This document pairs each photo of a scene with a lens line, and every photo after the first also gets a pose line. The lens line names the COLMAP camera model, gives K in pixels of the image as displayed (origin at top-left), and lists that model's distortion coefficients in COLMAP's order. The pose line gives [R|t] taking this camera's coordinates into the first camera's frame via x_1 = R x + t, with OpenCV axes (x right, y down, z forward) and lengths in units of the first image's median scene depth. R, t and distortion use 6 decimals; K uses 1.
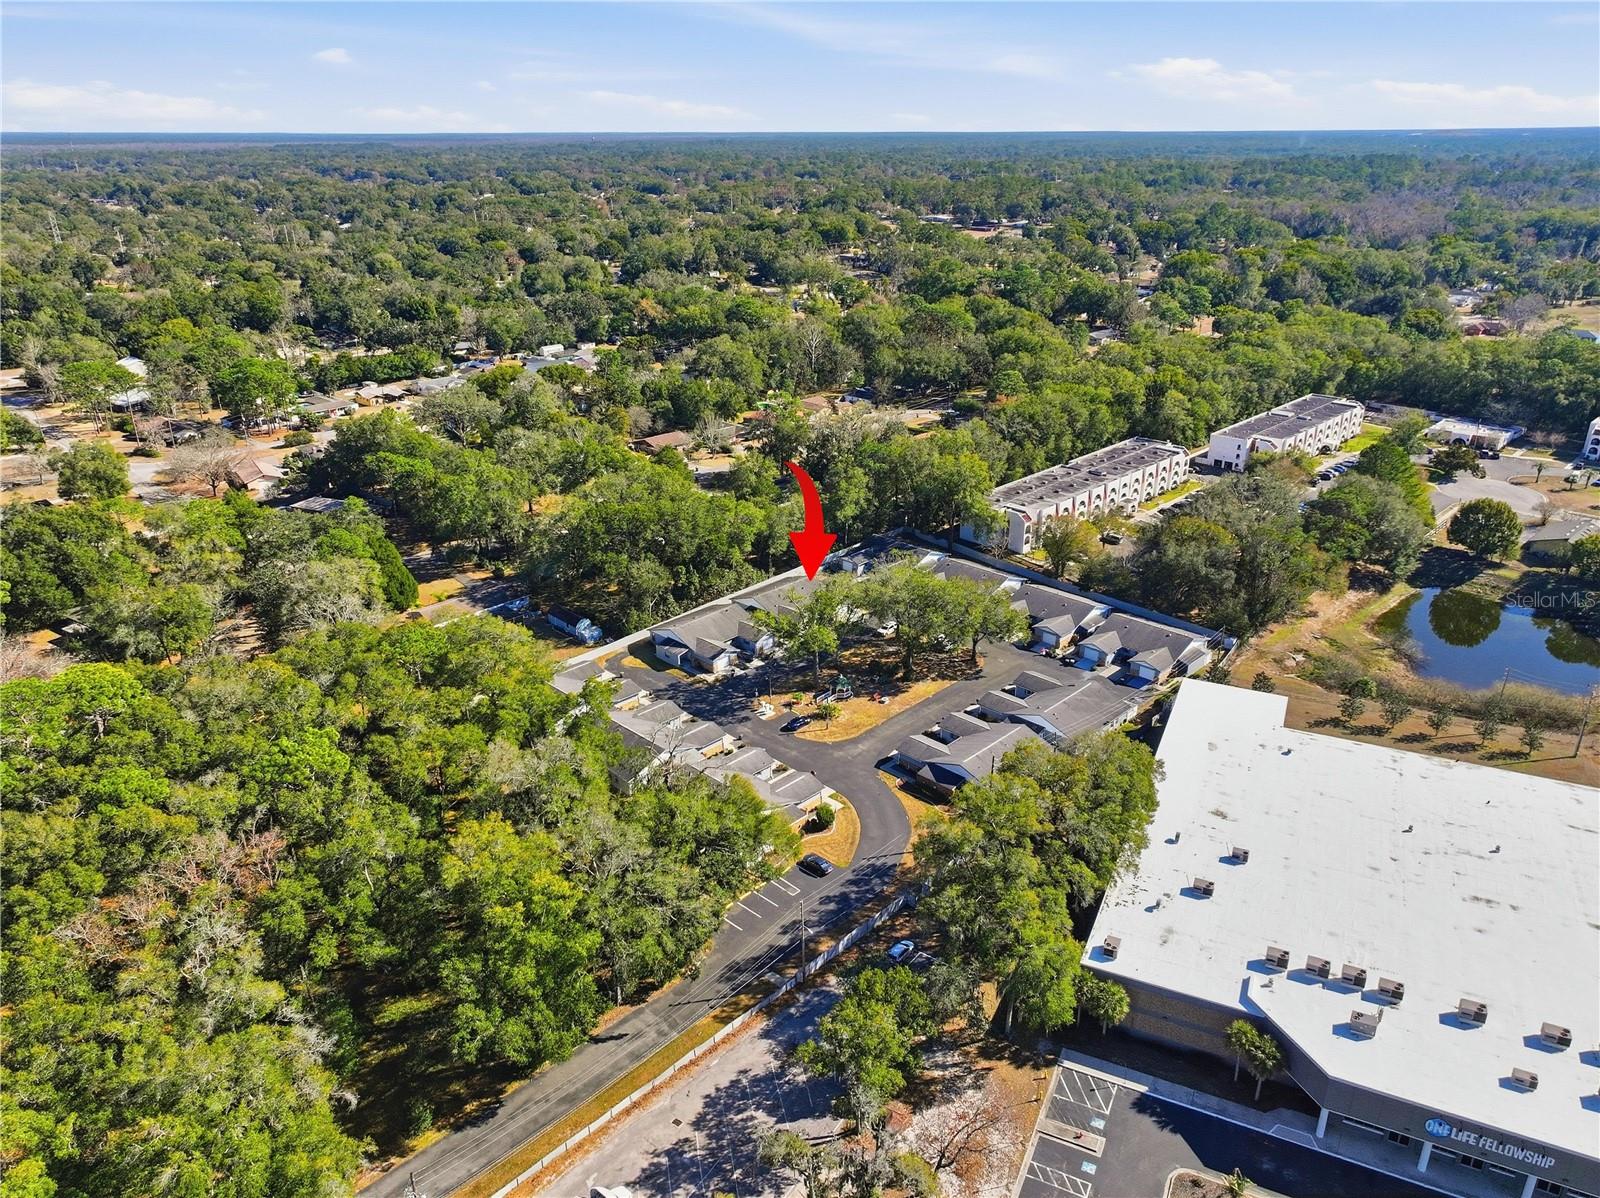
lens RADIAL K [[1125.4, 0, 800.0], [0, 1125.4, 599.0], [0, 0, 1]] dist [0.013525, 0.001301]
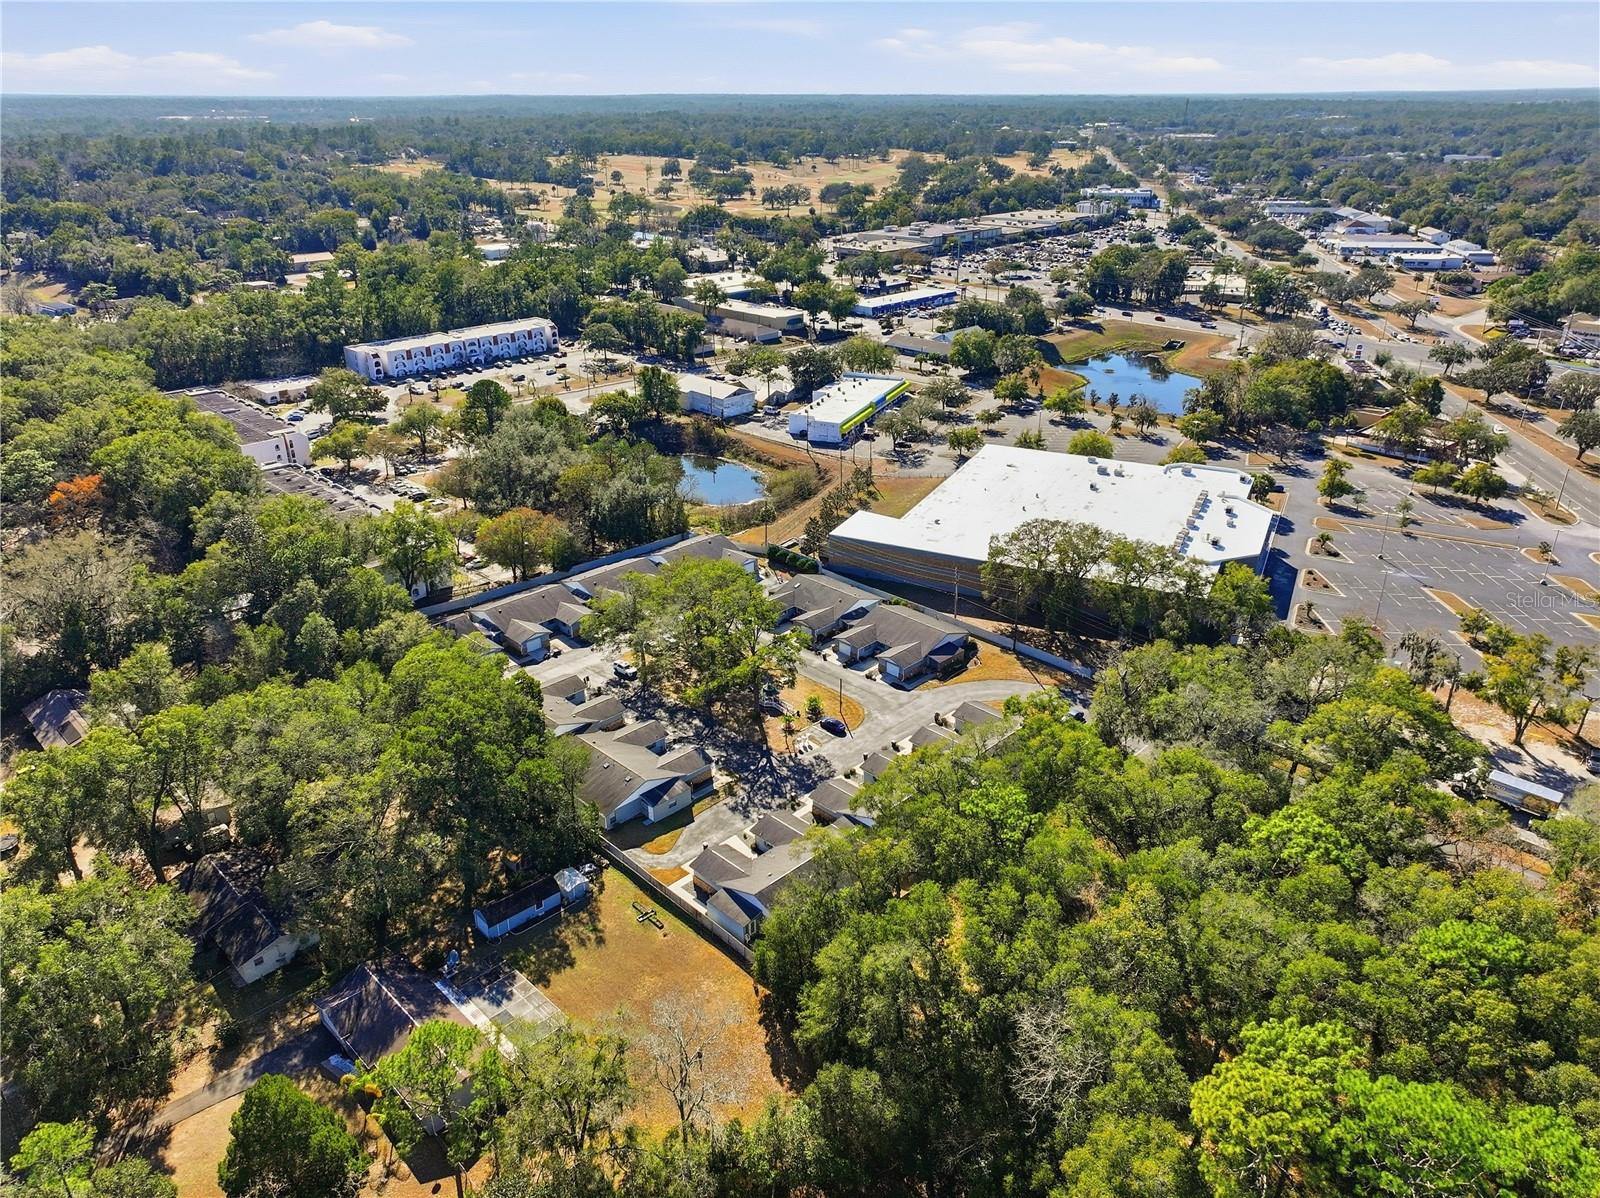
lens RADIAL K [[1125.4, 0, 800.0], [0, 1125.4, 599.0], [0, 0, 1]] dist [0.013525, 0.001301]
pose [[-0.000251, -0.401827, 0.915715, -0.833383], [0.388379, 0.843792, 0.370373, -0.343574], [-0.921500, 0.355738, 0.155849, 0.850898]]
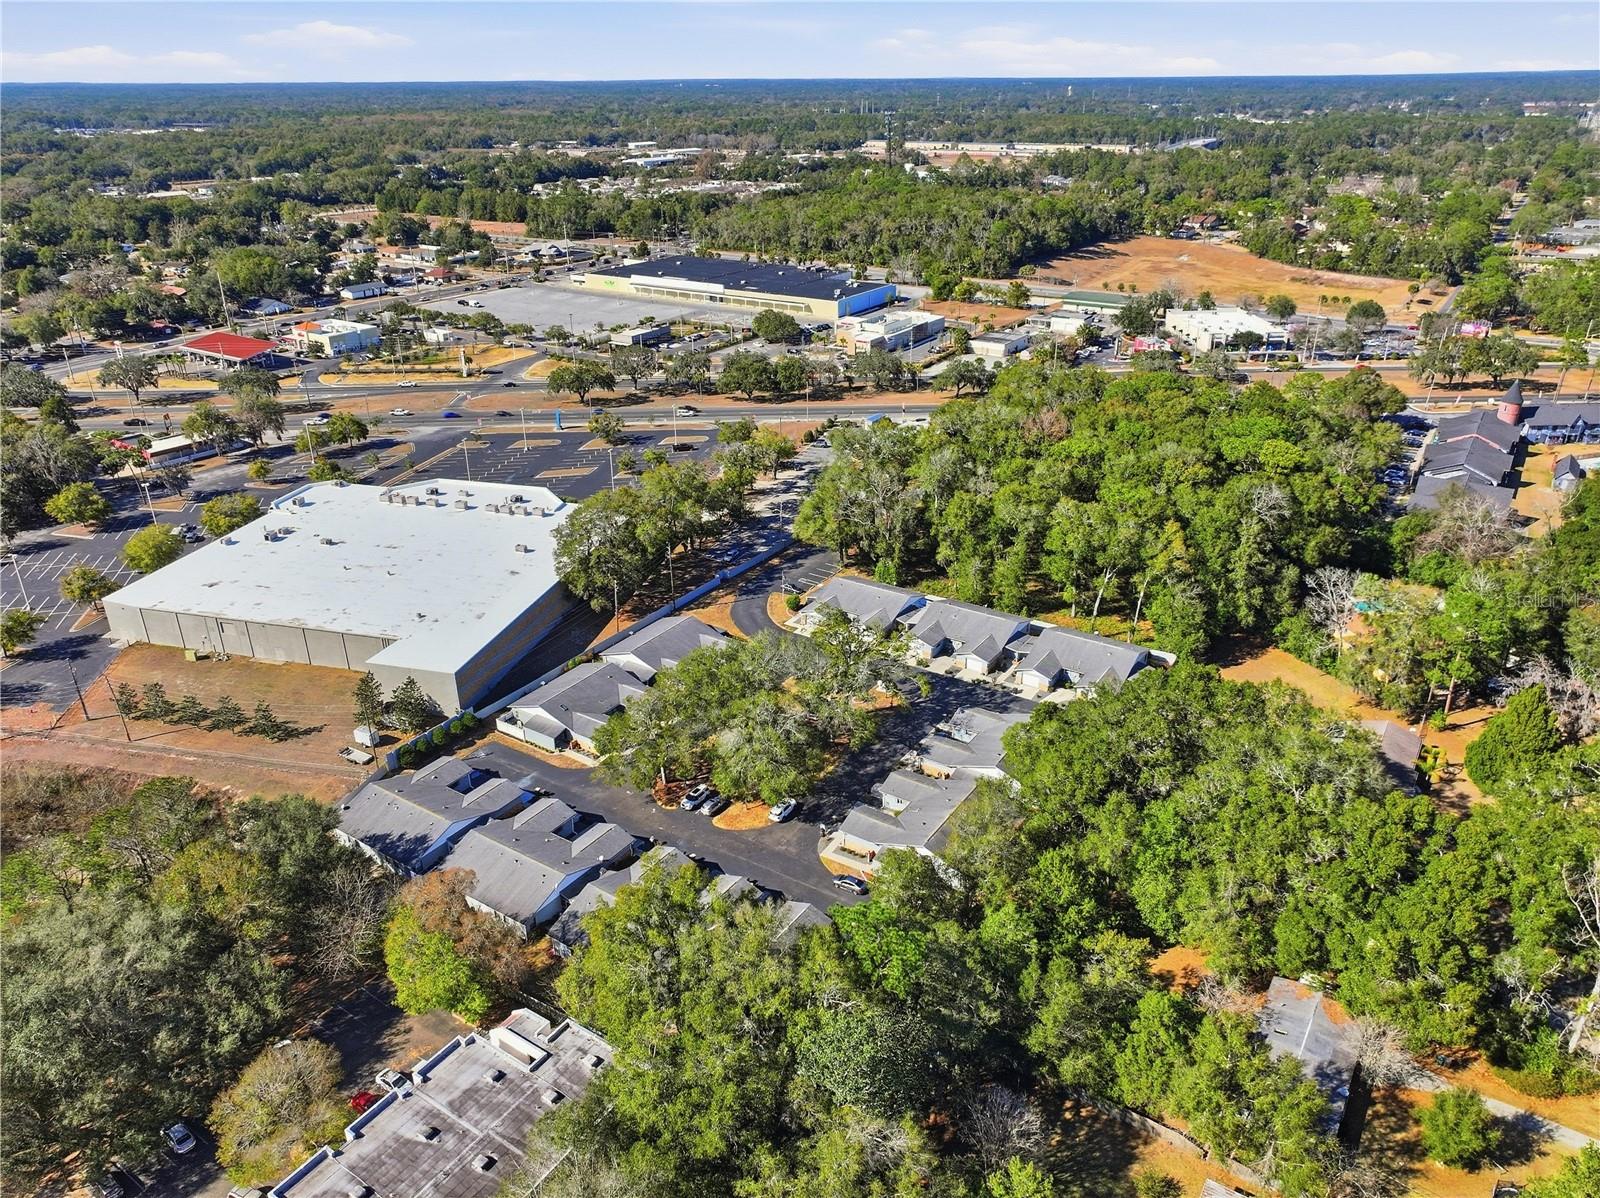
lens RADIAL K [[1125.4, 0, 800.0], [0, 1125.4, 599.0], [0, 0, 1]] dist [0.013525, 0.001301]
pose [[-0.981439, 0.101411, -0.162766, 0.200163], [-0.052527, 0.674131, 0.736742, -0.688290], [0.184439, 0.731617, -0.656291, 1.622695]]
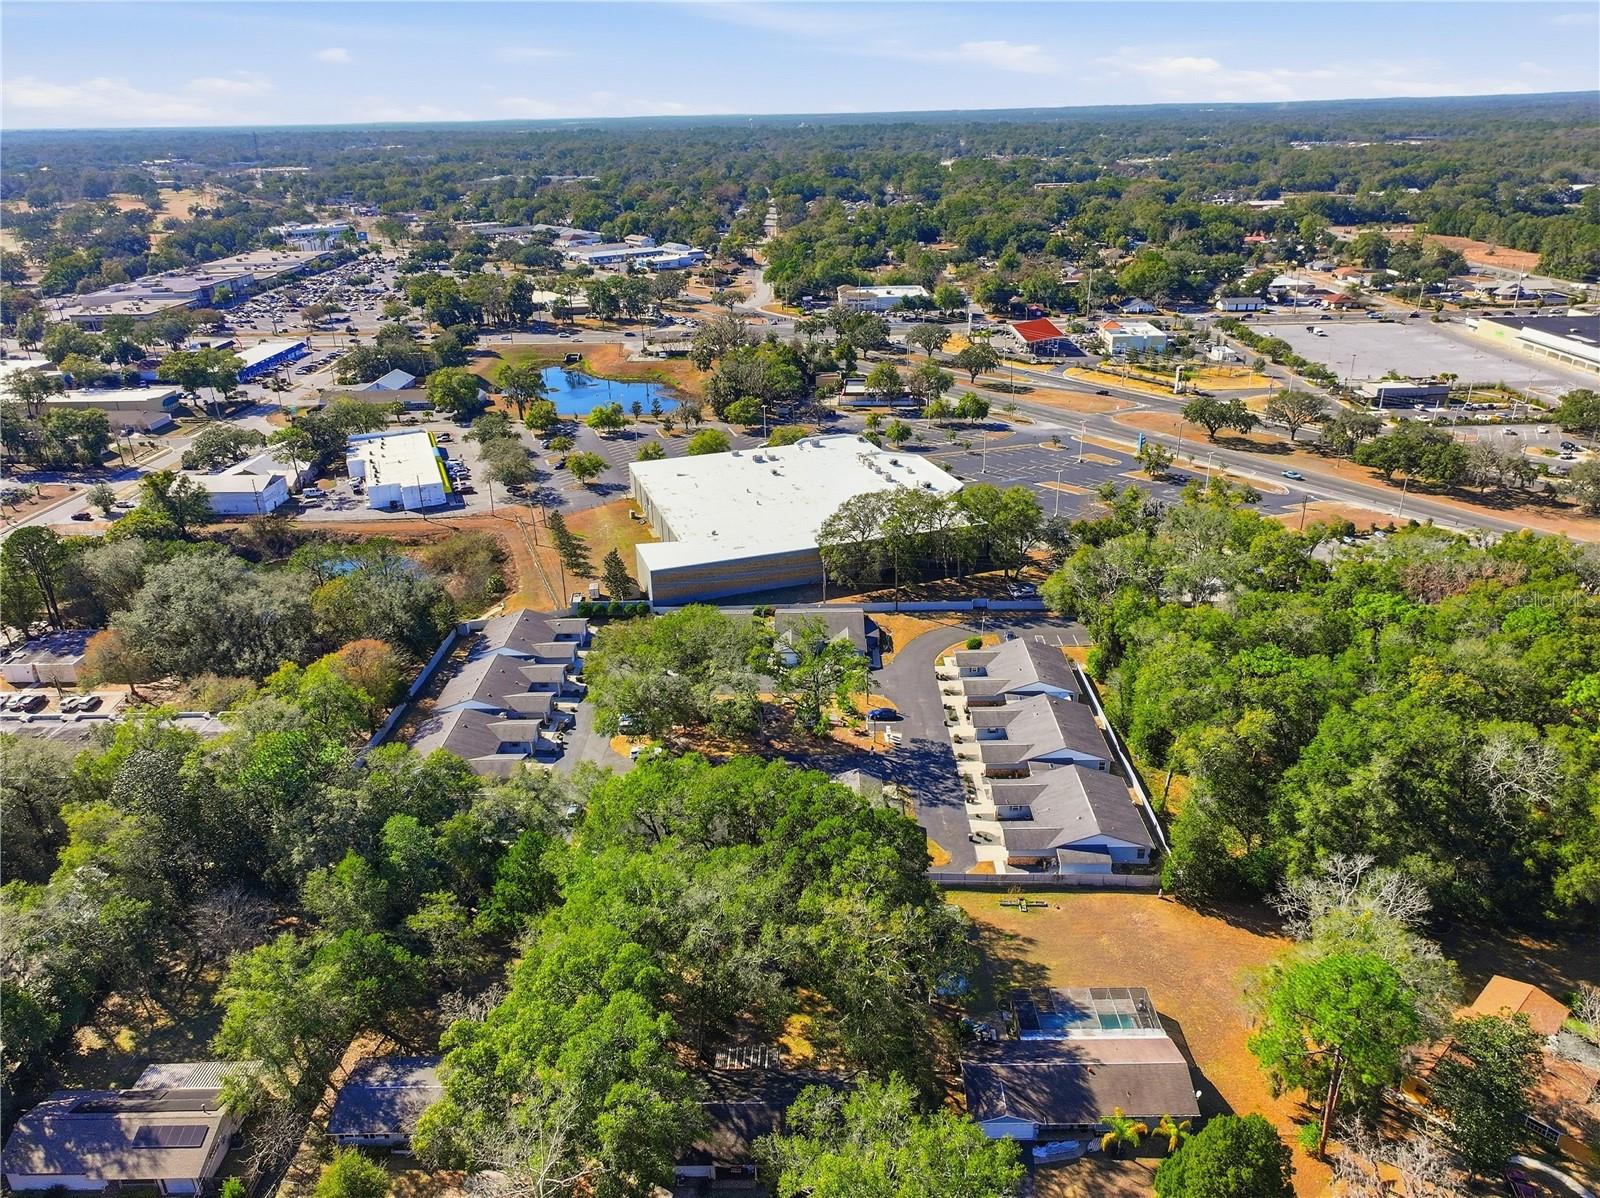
lens RADIAL K [[1125.4, 0, 800.0], [0, 1125.4, 599.0], [0, 0, 1]] dist [0.013525, 0.001301]
pose [[-0.698012, -0.260432, 0.667049, -0.588528], [0.304699, 0.734967, 0.605791, -0.590668], [-0.648026, 0.626098, -0.433662, 1.429134]]
